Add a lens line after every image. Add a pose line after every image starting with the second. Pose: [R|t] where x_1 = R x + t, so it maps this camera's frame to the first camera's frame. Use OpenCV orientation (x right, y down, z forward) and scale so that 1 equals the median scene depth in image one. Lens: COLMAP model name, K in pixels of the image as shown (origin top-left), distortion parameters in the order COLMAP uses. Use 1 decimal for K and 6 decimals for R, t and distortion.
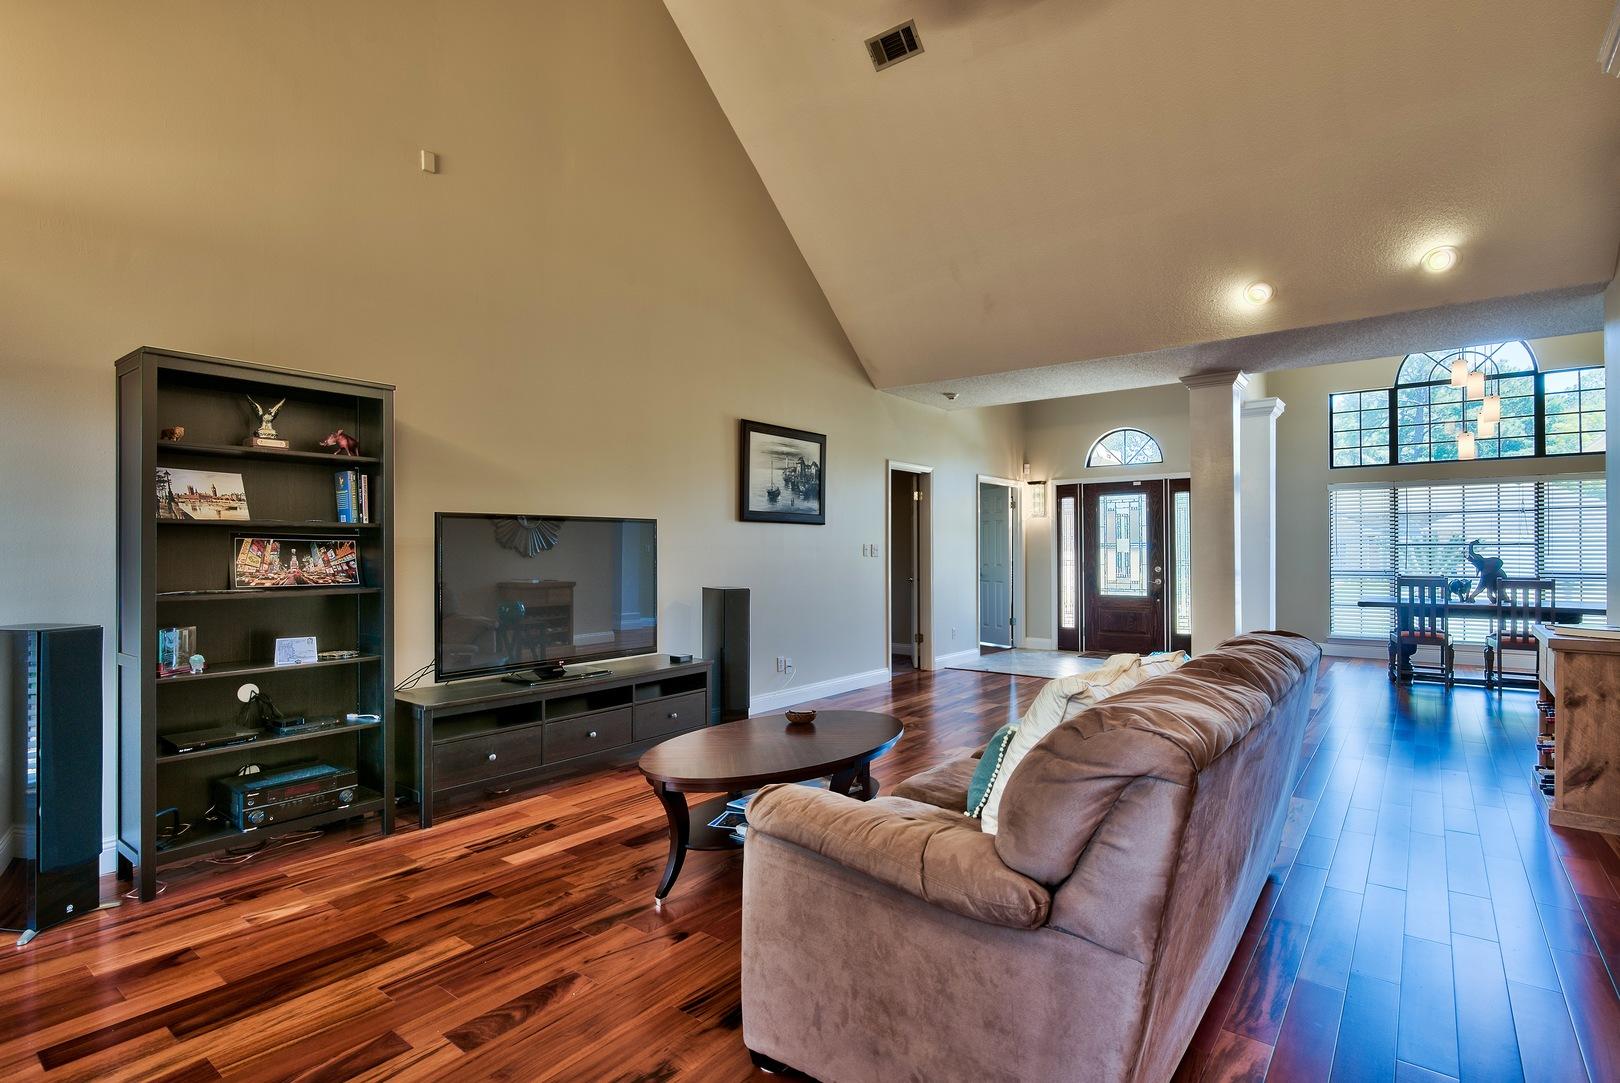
lens RADIAL K [[797.4, 0, 805.5], [0, 797.4, 545.2], [0, 0, 1]] dist [0.002343, -0.001103]
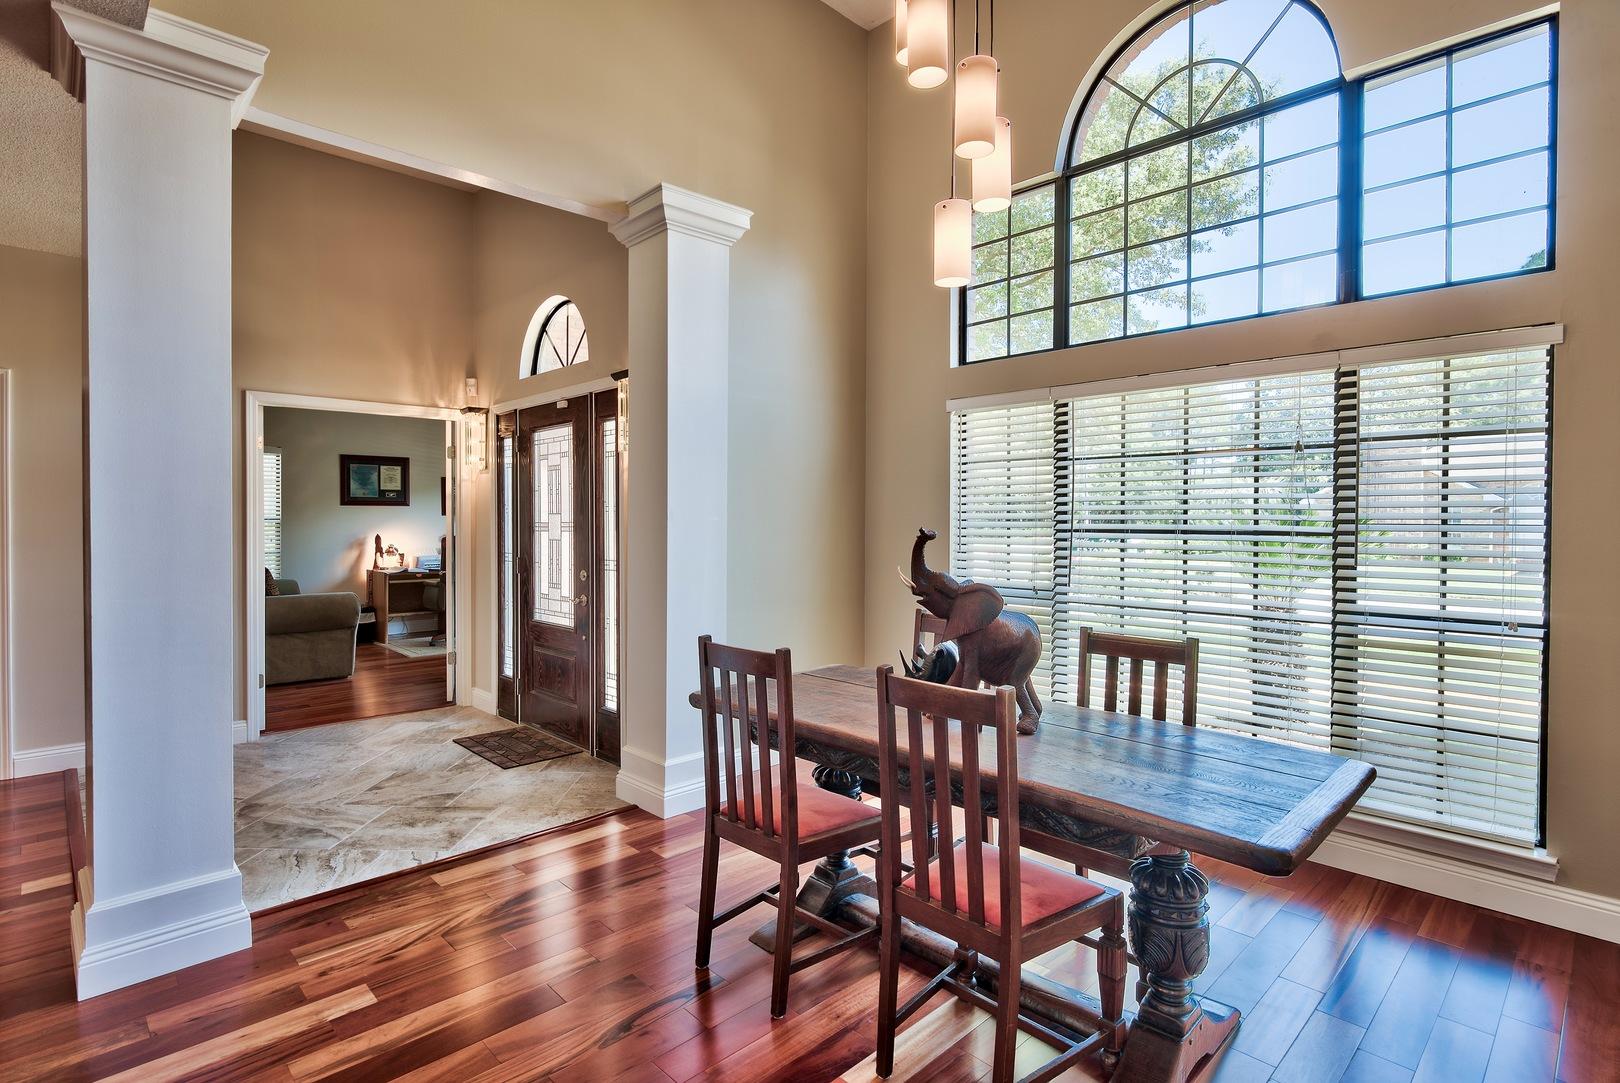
lens RADIAL K [[818.6, 0, 794.6], [0, 818.6, 520.9], [0, 0, 1]] dist [0.000955, -0.001030]
pose [[0.988064, 0.006256, -0.153917, 0.787766], [-0.005310, 0.999964, 0.006558, -0.009294], [0.153952, -0.005663, 0.988062, 0.627869]]
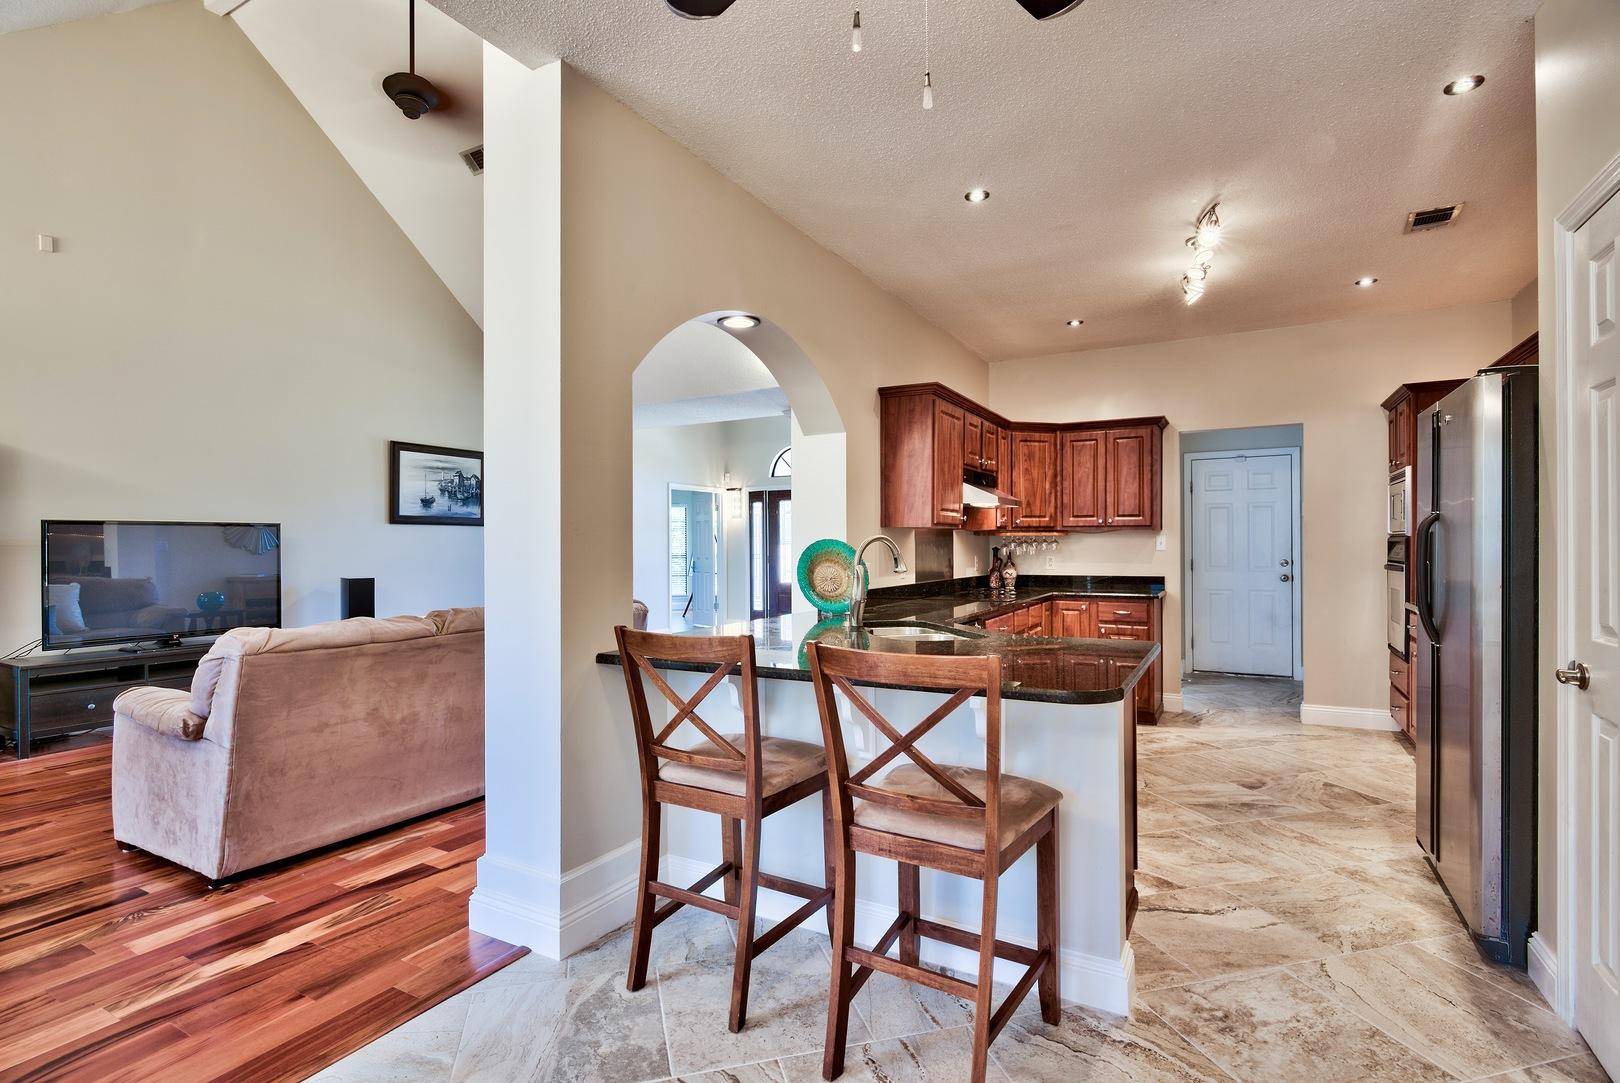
lens RADIAL K [[774.6, 0, 799.7], [0, 774.6, 541.6], [0, 0, 1]] dist [0.002532, -0.000312]
pose [[0.989654, -0.004920, 0.143390, 0.291405], [0.004960, 0.999988, 0.000080, 0.000434], [-0.143389, 0.000632, 0.989666, -0.215485]]
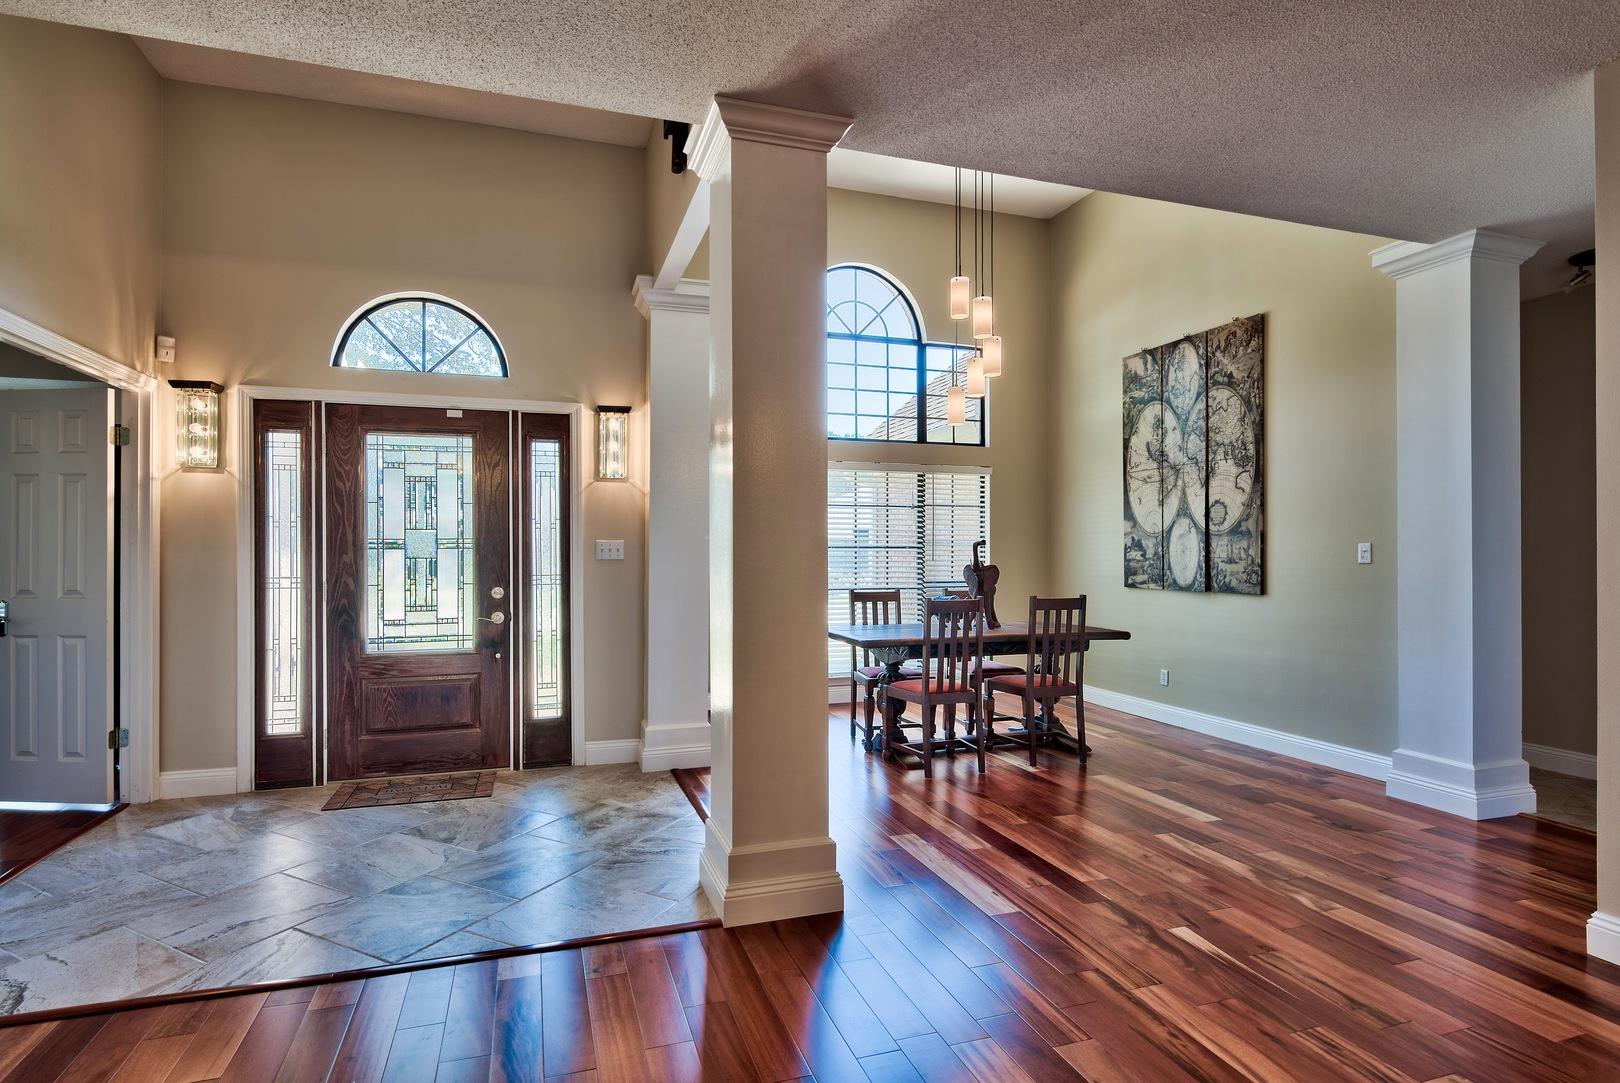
lens RADIAL K [[797.4, 0, 805.5], [0, 797.4, 545.2], [0, 0, 1]] dist [0.002343, -0.001103]
pose [[0.561046, 0.010316, 0.827720, 0.172331], [-0.005584, 0.999947, -0.008677, 0.004939], [-0.827766, 0.000247, 0.561074, 0.688884]]
